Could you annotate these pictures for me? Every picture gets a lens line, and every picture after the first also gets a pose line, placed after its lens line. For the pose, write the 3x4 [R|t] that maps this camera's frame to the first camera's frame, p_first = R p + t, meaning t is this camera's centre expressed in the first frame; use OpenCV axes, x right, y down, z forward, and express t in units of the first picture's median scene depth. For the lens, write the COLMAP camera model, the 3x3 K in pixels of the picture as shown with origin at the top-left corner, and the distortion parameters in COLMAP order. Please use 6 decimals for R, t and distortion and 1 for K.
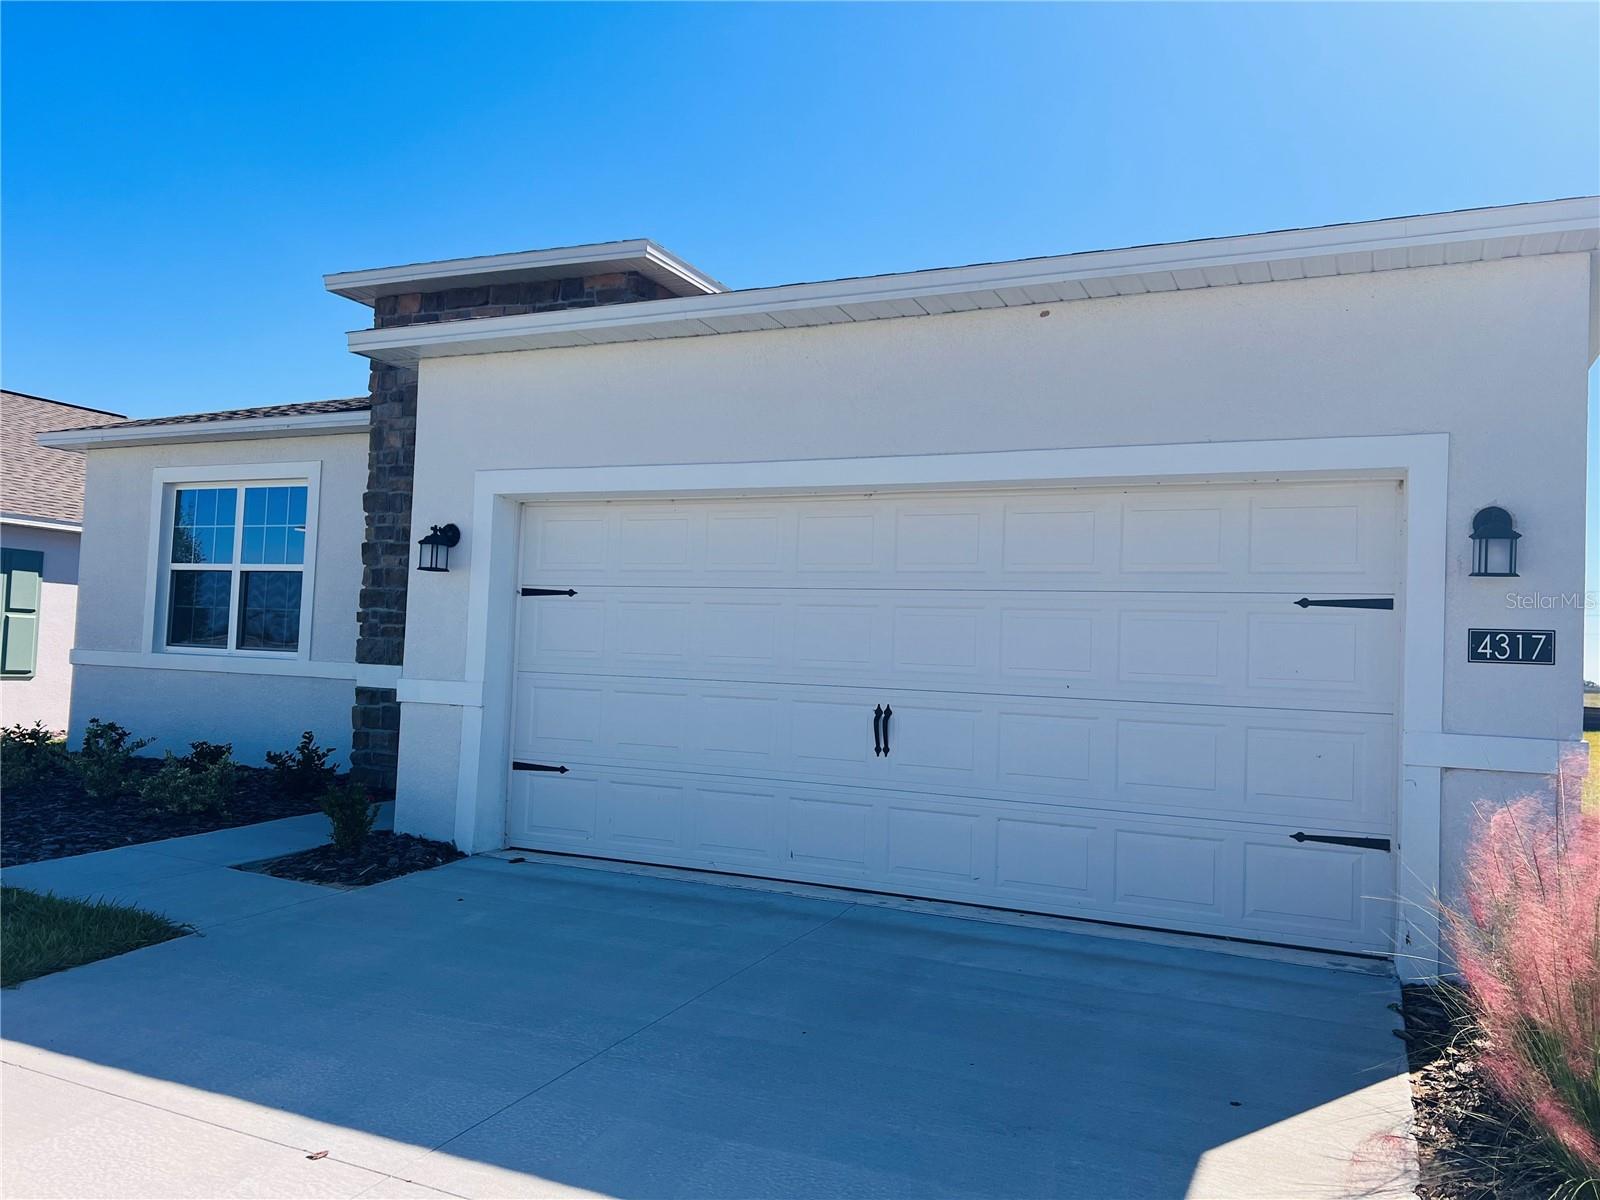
lens RADIAL K [[1212.5, 0, 803.7], [0, 1212.5, 609.2], [0, 0, 1]] dist [0.027832, -0.000610]
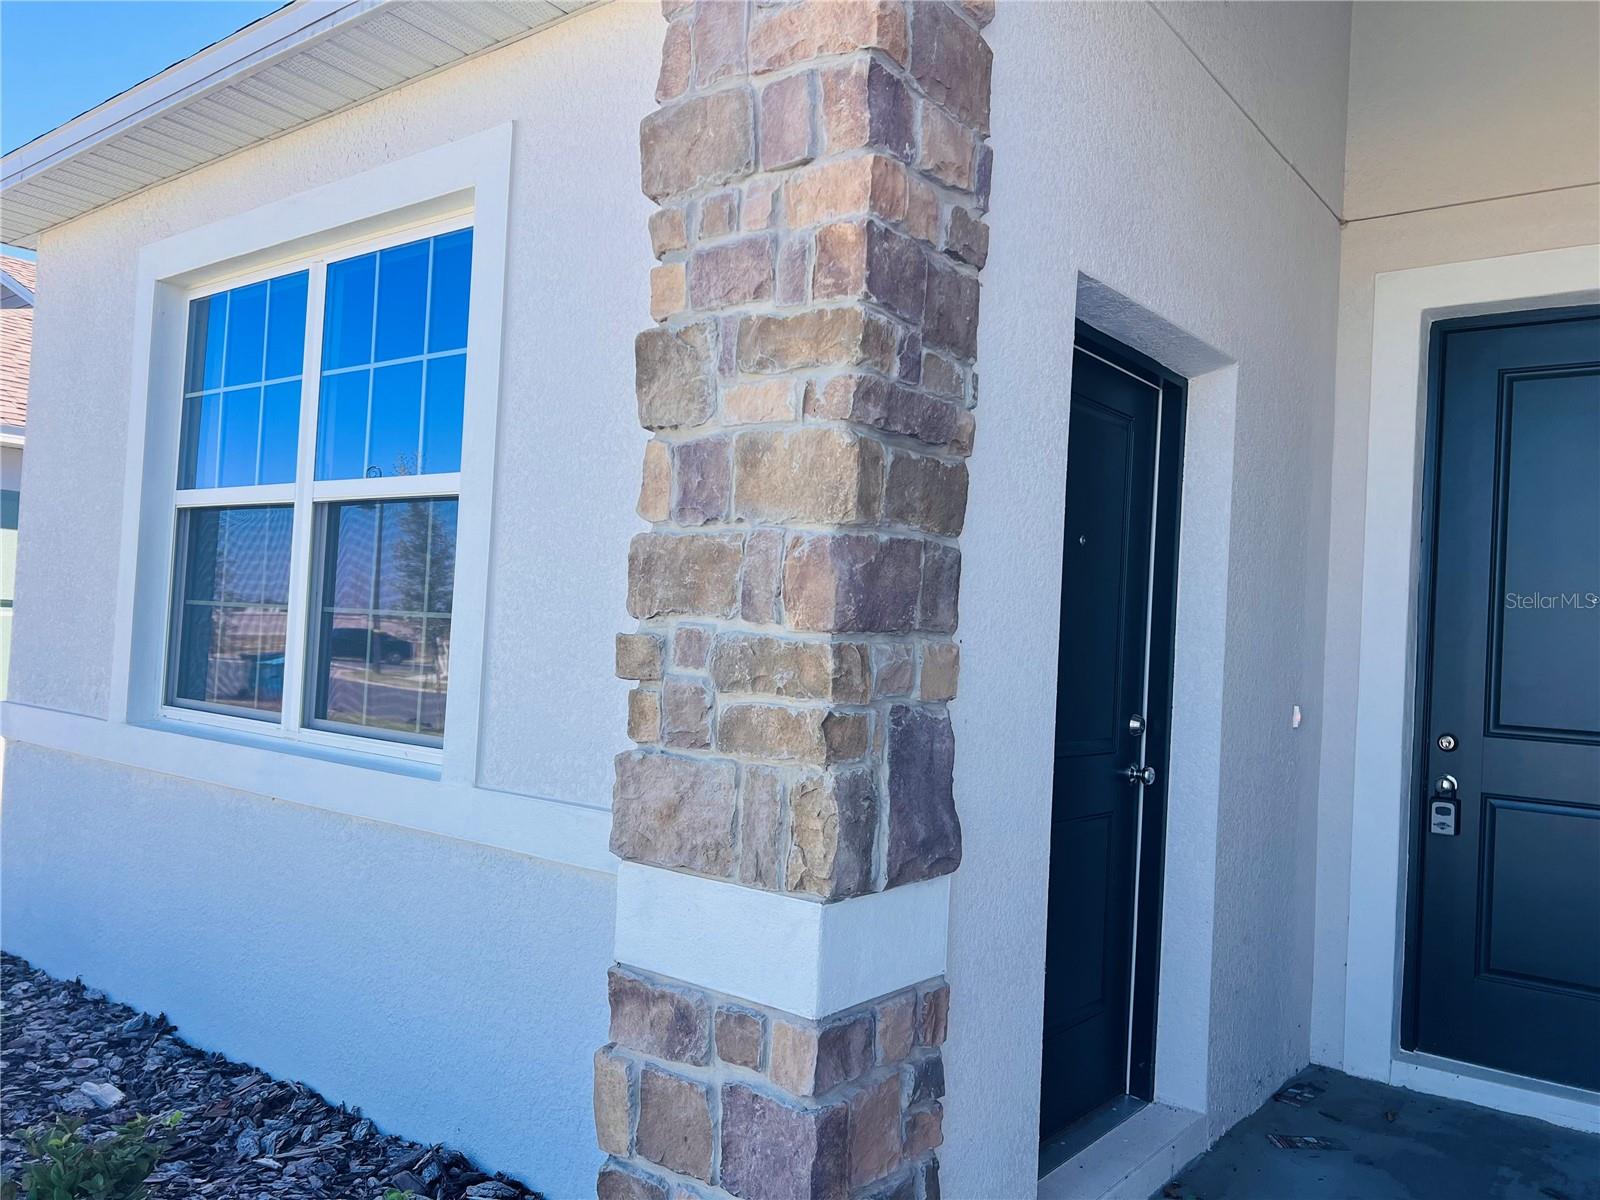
lens RADIAL K [[1212.5, 0, 803.7], [0, 1212.5, 609.2], [0, 0, 1]] dist [0.027832, -0.000610]
pose [[0.975660, 0.002252, -0.219278, -0.282573], [-0.000380, 0.999963, 0.008576, -0.004352], [0.219289, -0.008283, 0.975625, 0.785143]]
